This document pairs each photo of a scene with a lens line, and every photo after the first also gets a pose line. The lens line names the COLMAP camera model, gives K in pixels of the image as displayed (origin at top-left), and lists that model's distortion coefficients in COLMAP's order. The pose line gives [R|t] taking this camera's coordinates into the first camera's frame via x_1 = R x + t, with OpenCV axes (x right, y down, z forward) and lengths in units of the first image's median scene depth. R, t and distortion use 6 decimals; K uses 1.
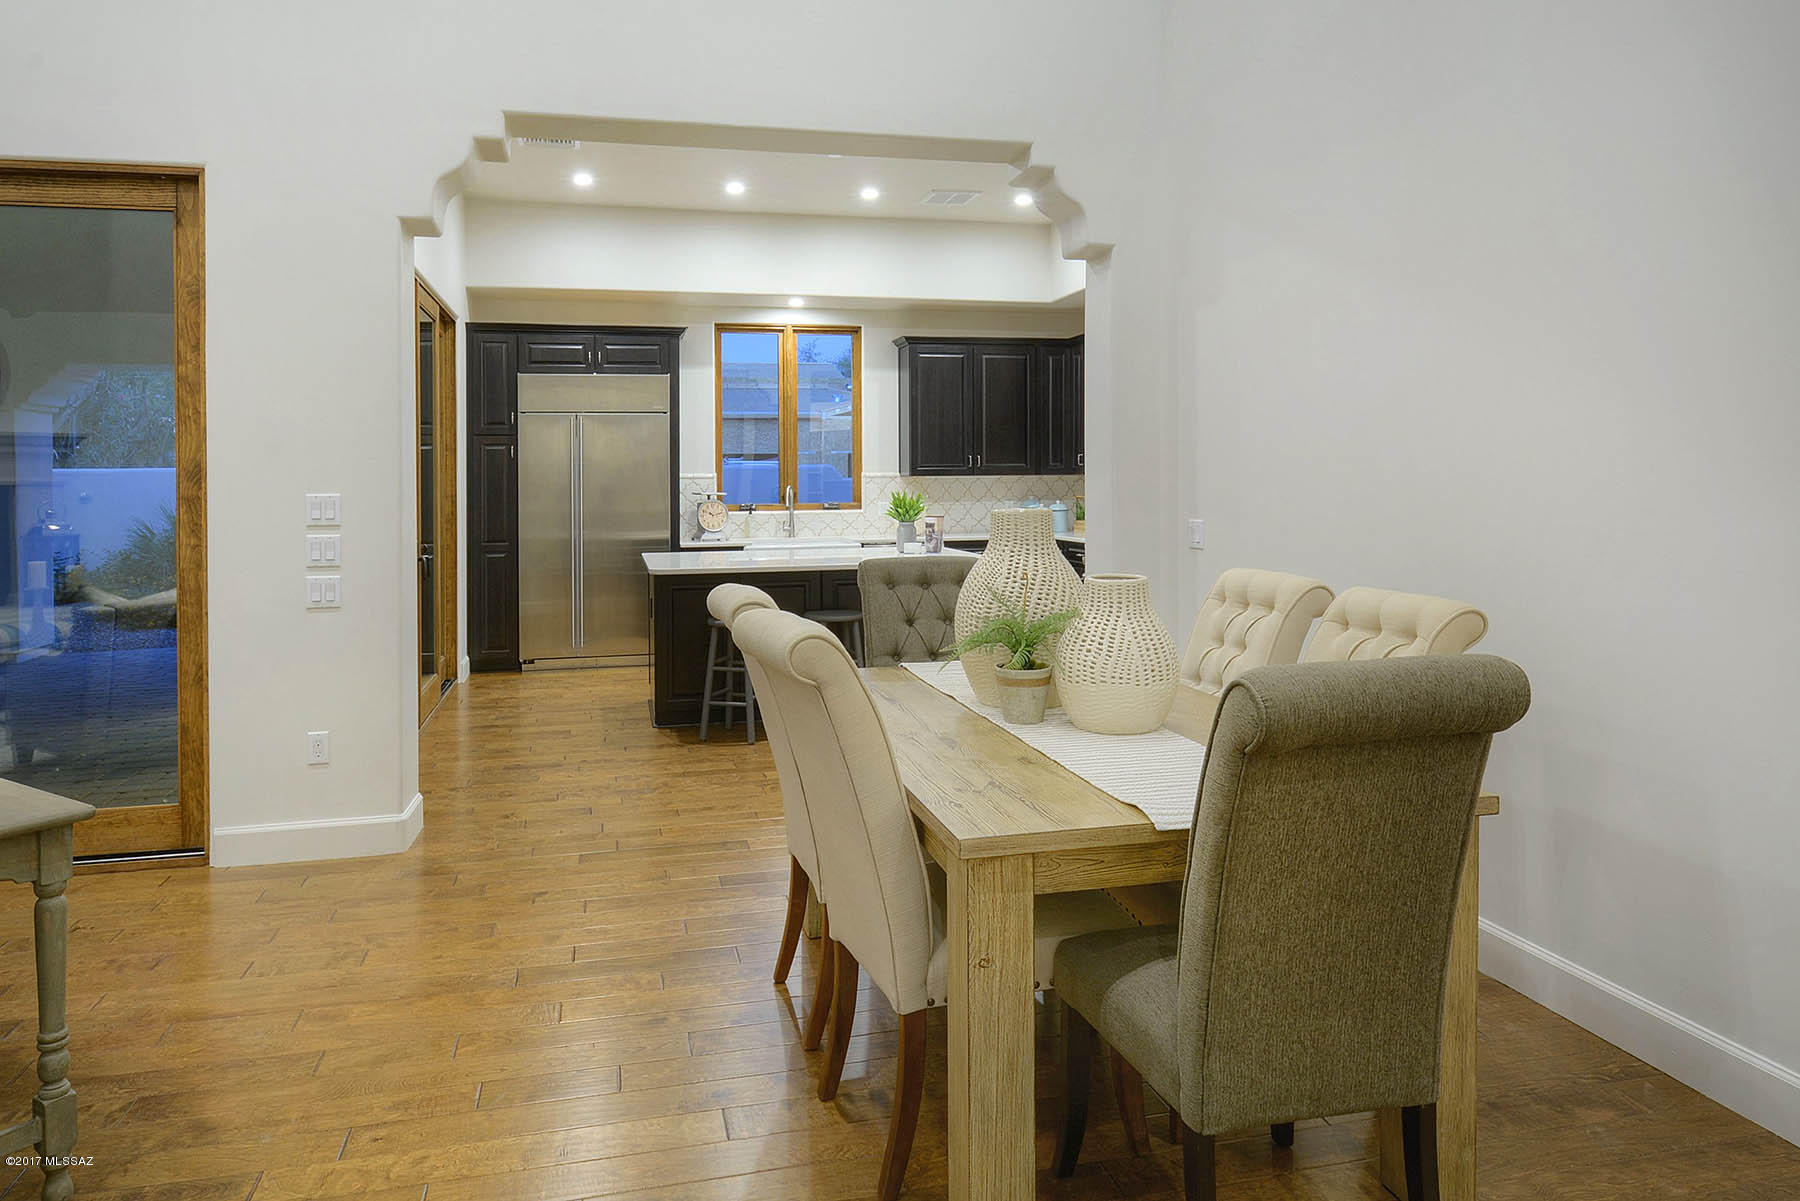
lens RADIAL K [[1169.8, 0, 896.4], [0, 1169.8, 503.0], [0, 0, 1]] dist [0.016435, -0.003506]
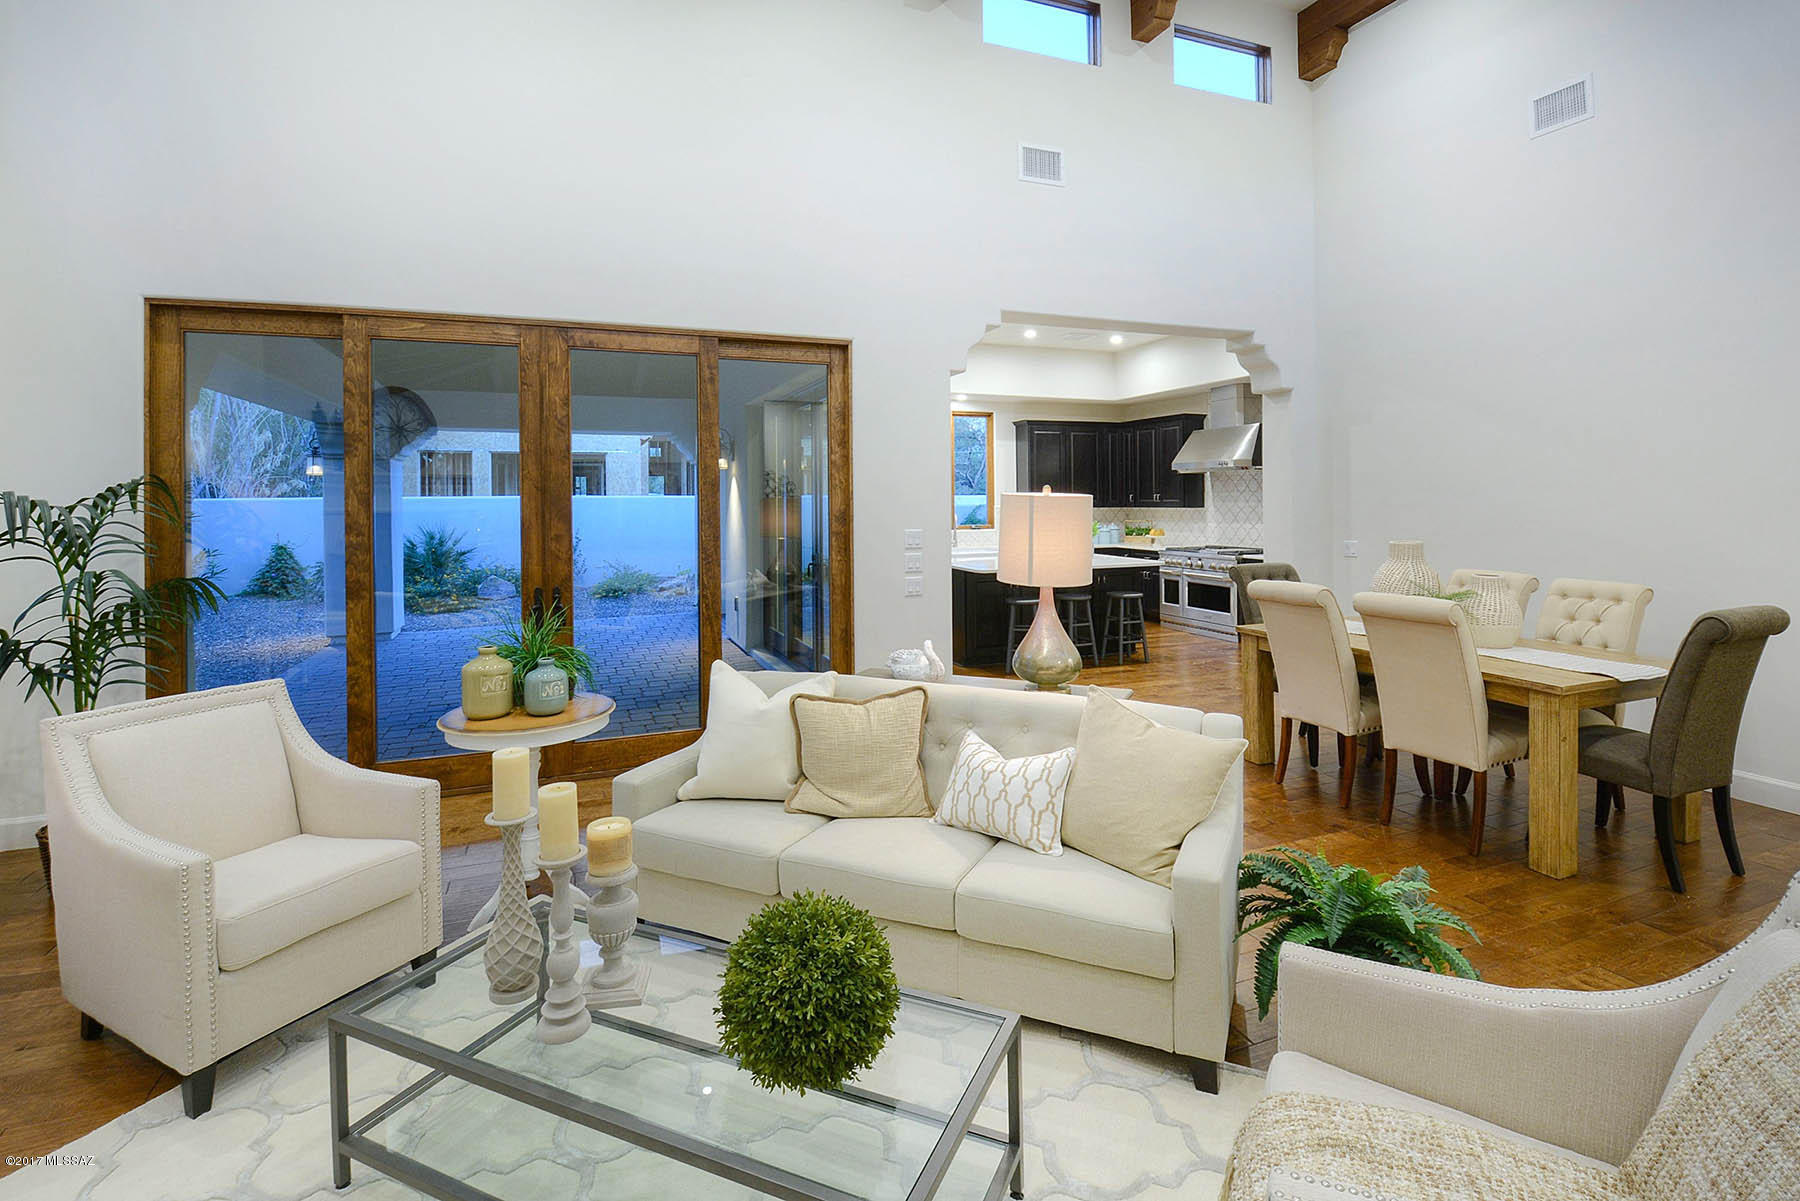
lens RADIAL K [[889.4, 0, 814.0], [0, 889.4, 496.3], [0, 0, 1]] dist [-0.013827, -0.004029]
pose [[0.990684, 0.003141, 0.136148, -0.810683], [-0.000852, 0.999857, -0.016865, -0.034173], [-0.136182, 0.016592, 0.990545, -0.273554]]
